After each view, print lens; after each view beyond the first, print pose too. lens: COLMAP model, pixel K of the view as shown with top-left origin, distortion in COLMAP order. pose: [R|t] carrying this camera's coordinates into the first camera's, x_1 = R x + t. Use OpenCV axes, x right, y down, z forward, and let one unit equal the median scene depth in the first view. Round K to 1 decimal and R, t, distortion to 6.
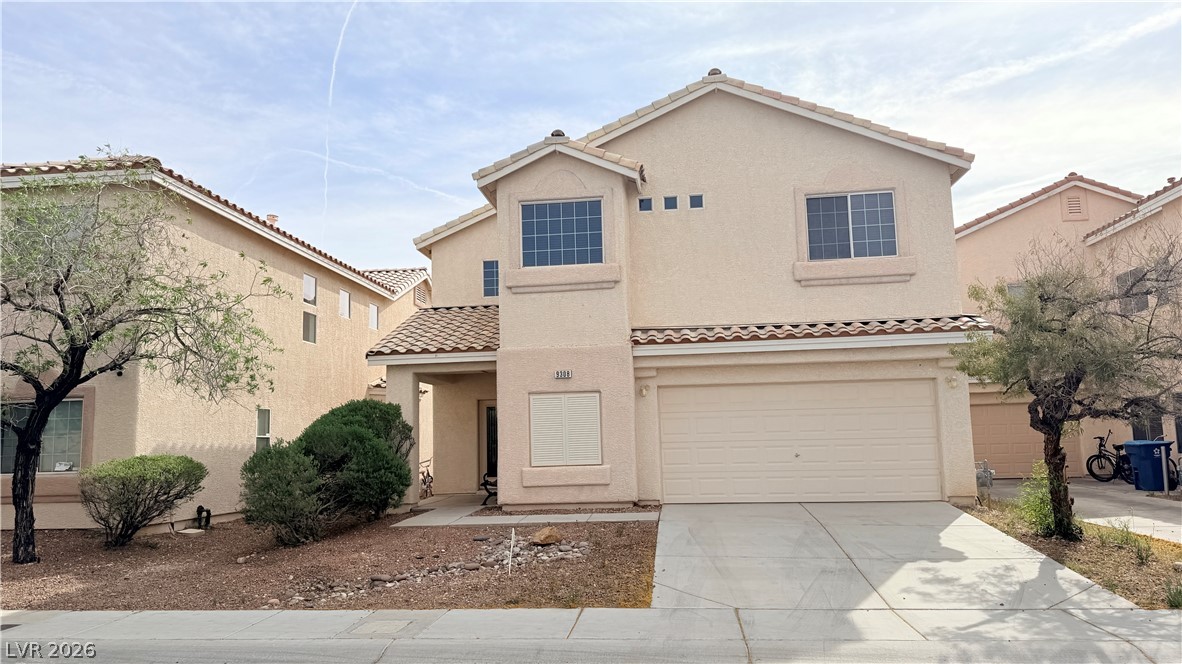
lens RADIAL K [[828.2, 0, 591.0], [0, 828.2, 332.0], [0, 0, 1]] dist [0.086198, -0.111752]
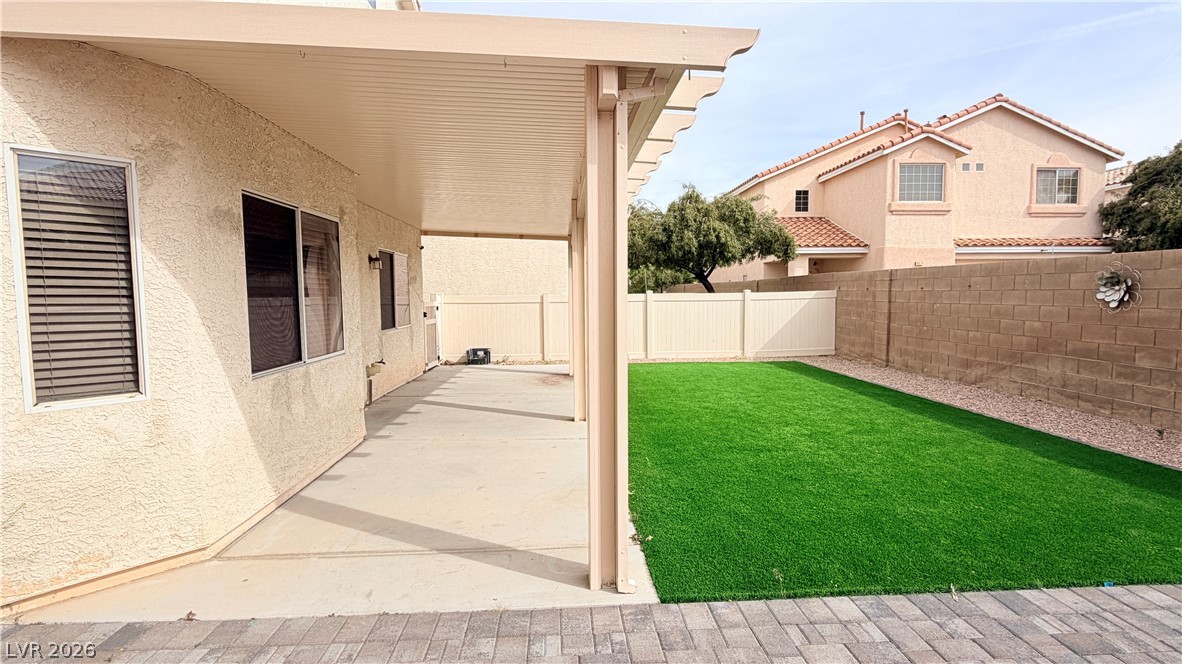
lens RADIAL K [[554.3, 0, 591.0], [0, 554.3, 332.0], [0, 0, 1]] dist [0.003509, 0.000276]
pose [[0.988025, 0.001219, 0.154290, -0.939850], [-0.032170, 0.979619, 0.198271, -0.016126], [-0.150904, -0.200860, 0.967927, -0.136880]]
